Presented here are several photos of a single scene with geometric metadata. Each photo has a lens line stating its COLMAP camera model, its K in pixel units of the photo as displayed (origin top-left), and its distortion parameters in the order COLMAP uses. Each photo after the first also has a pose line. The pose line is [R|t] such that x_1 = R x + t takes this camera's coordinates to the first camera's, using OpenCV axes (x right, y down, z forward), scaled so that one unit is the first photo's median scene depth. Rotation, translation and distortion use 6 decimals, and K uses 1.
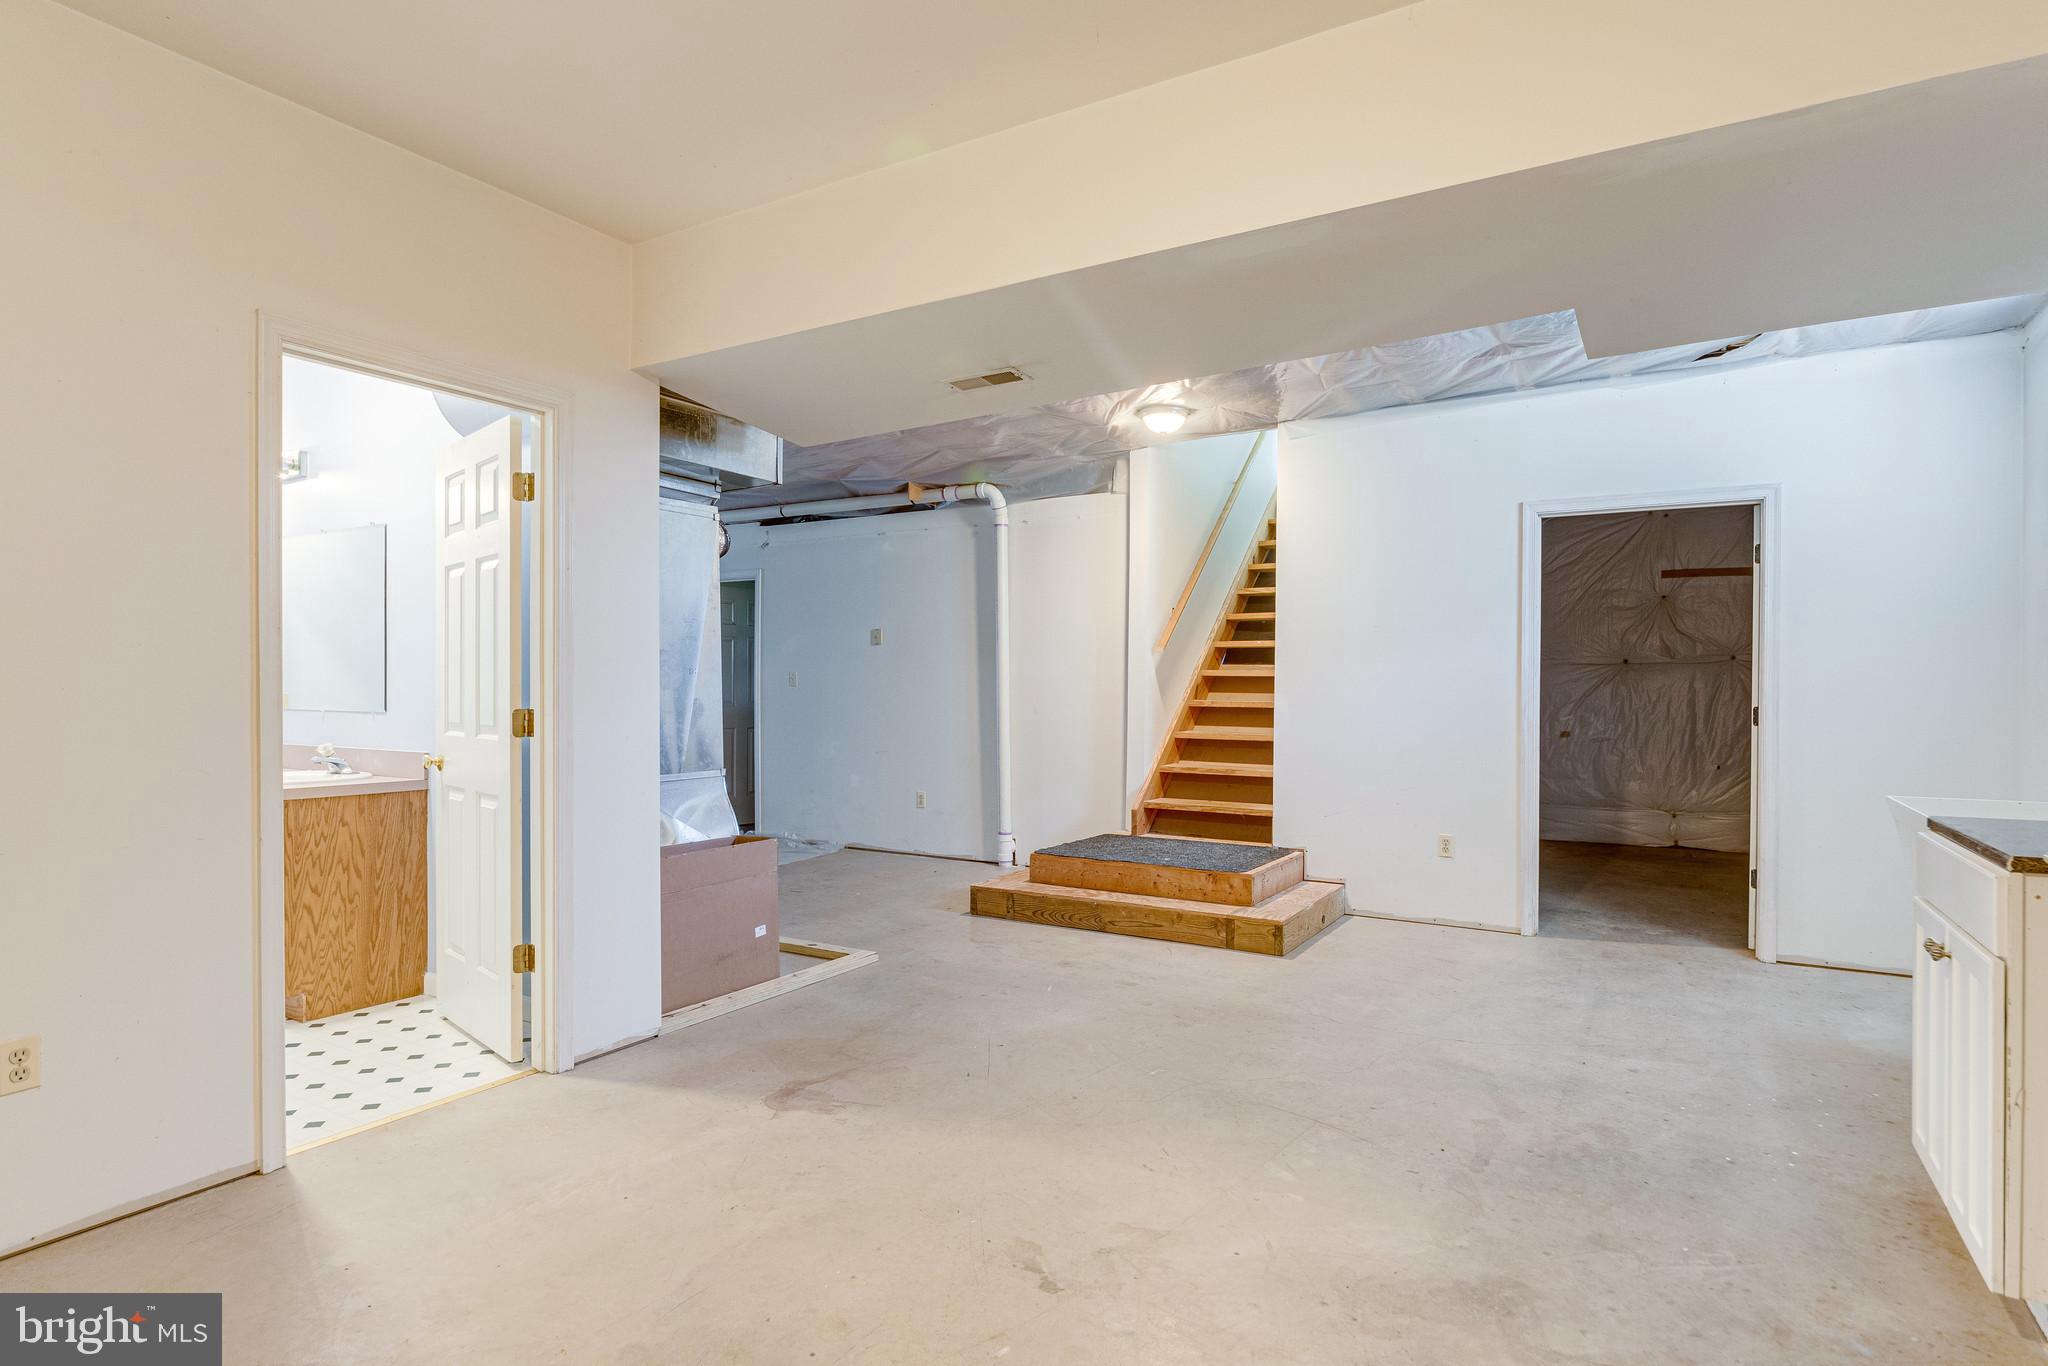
lens RADIAL K [[1082.2, 0, 1024.0], [0, 1082.2, 683.0], [0, 0, 1]] dist [-0.000525, -0.002510]
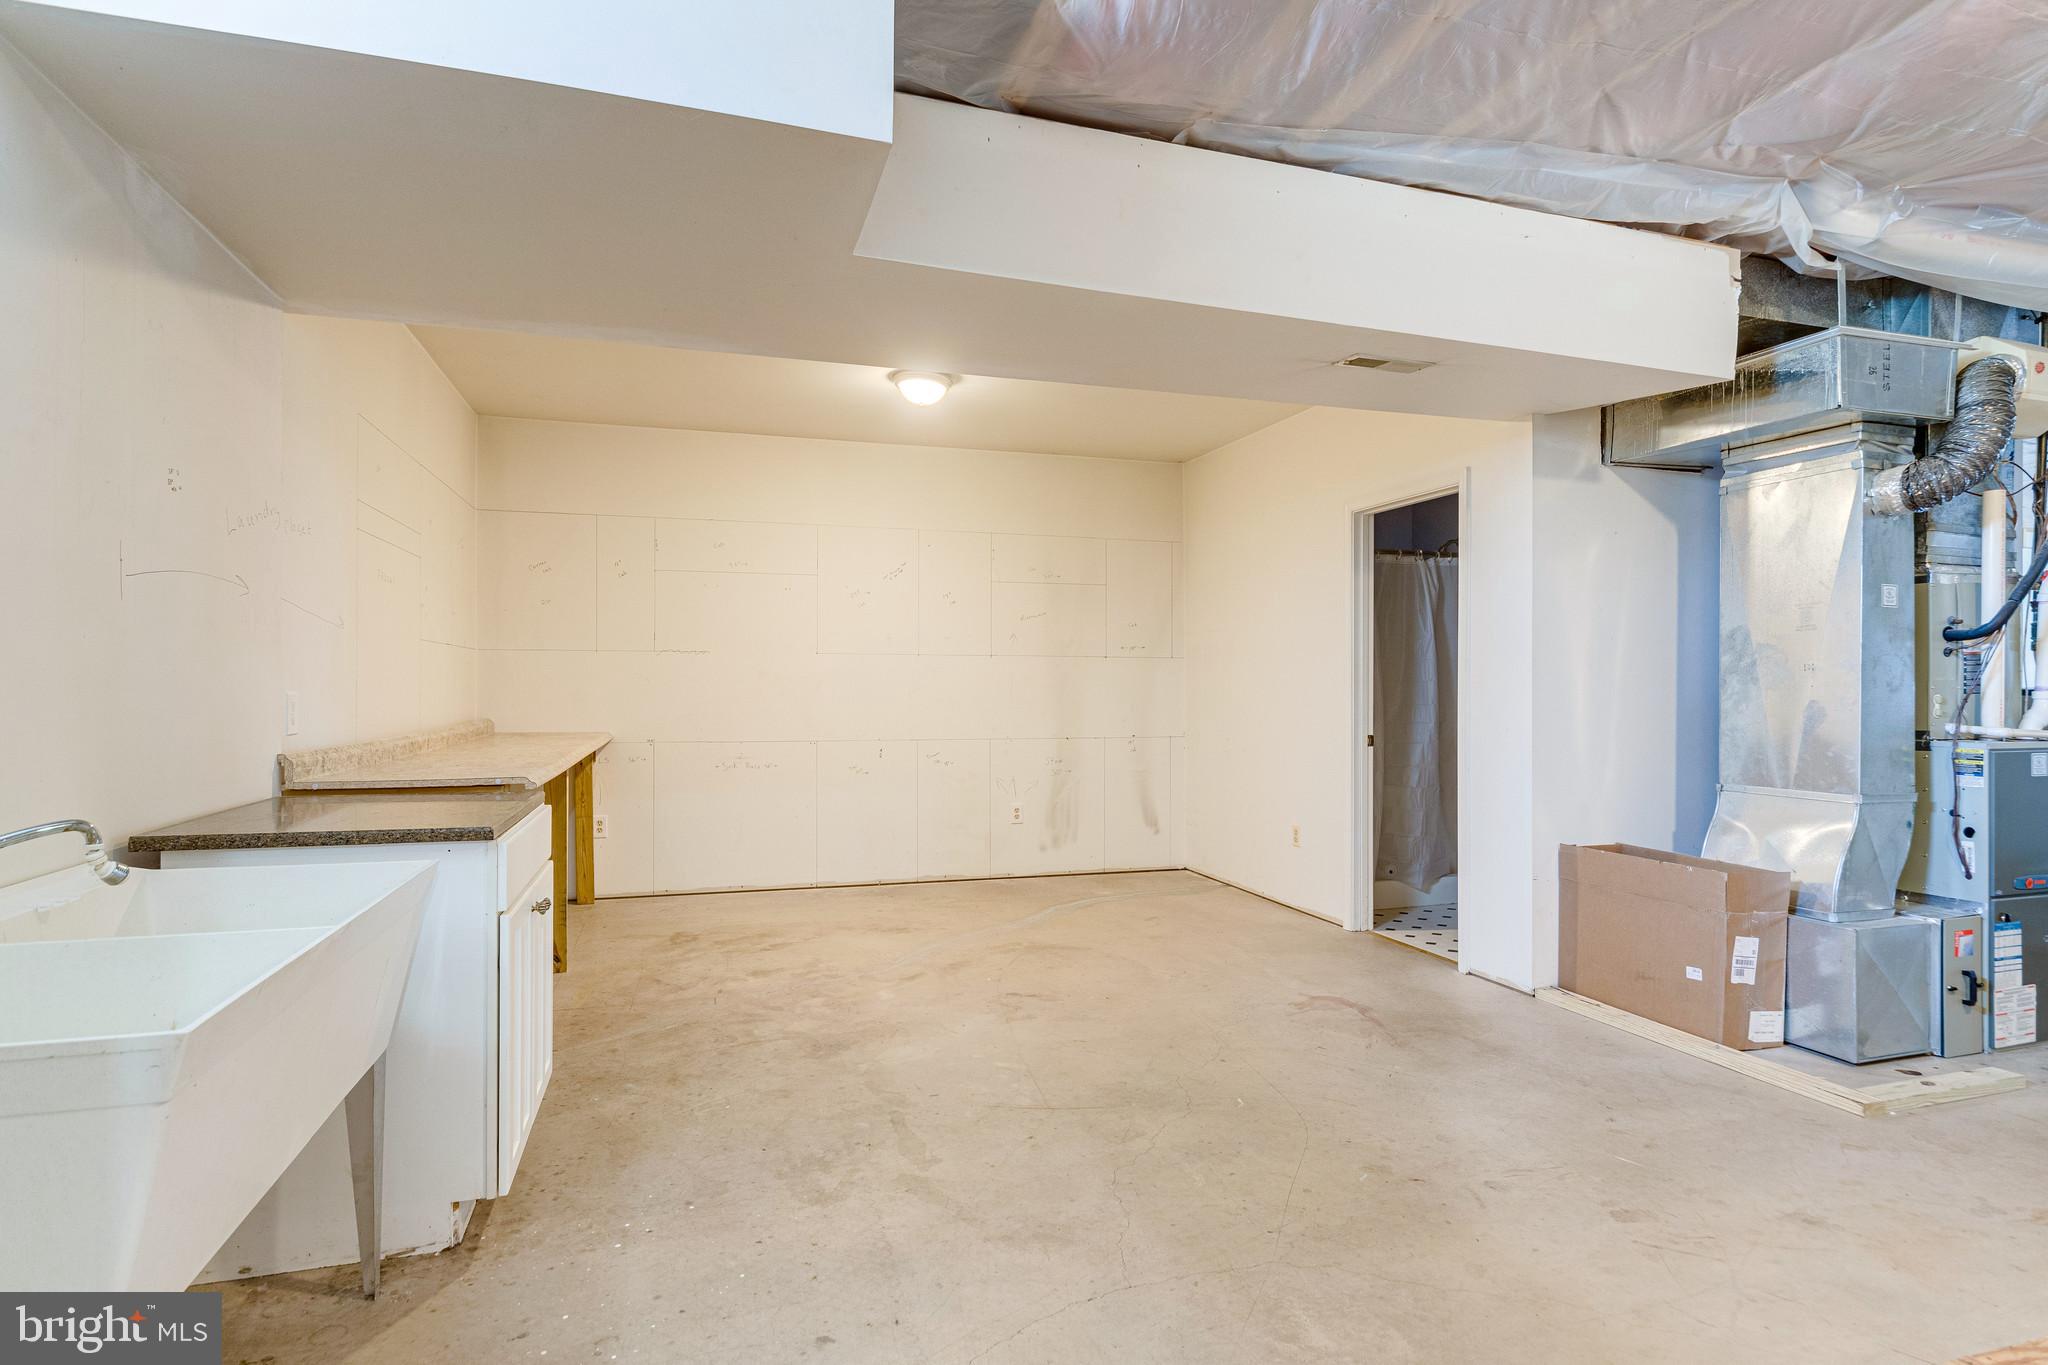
lens RADIAL K [[1082.2, 0, 1024.0], [0, 1082.2, 682.5], [0, 0, 1]] dist [-0.000525, -0.002510]
pose [[-0.668580, -0.008482, -0.743592, 1.071309], [-0.000773, 0.999942, -0.010711, 0.014622], [0.743640, -0.006586, -0.668548, 1.701469]]
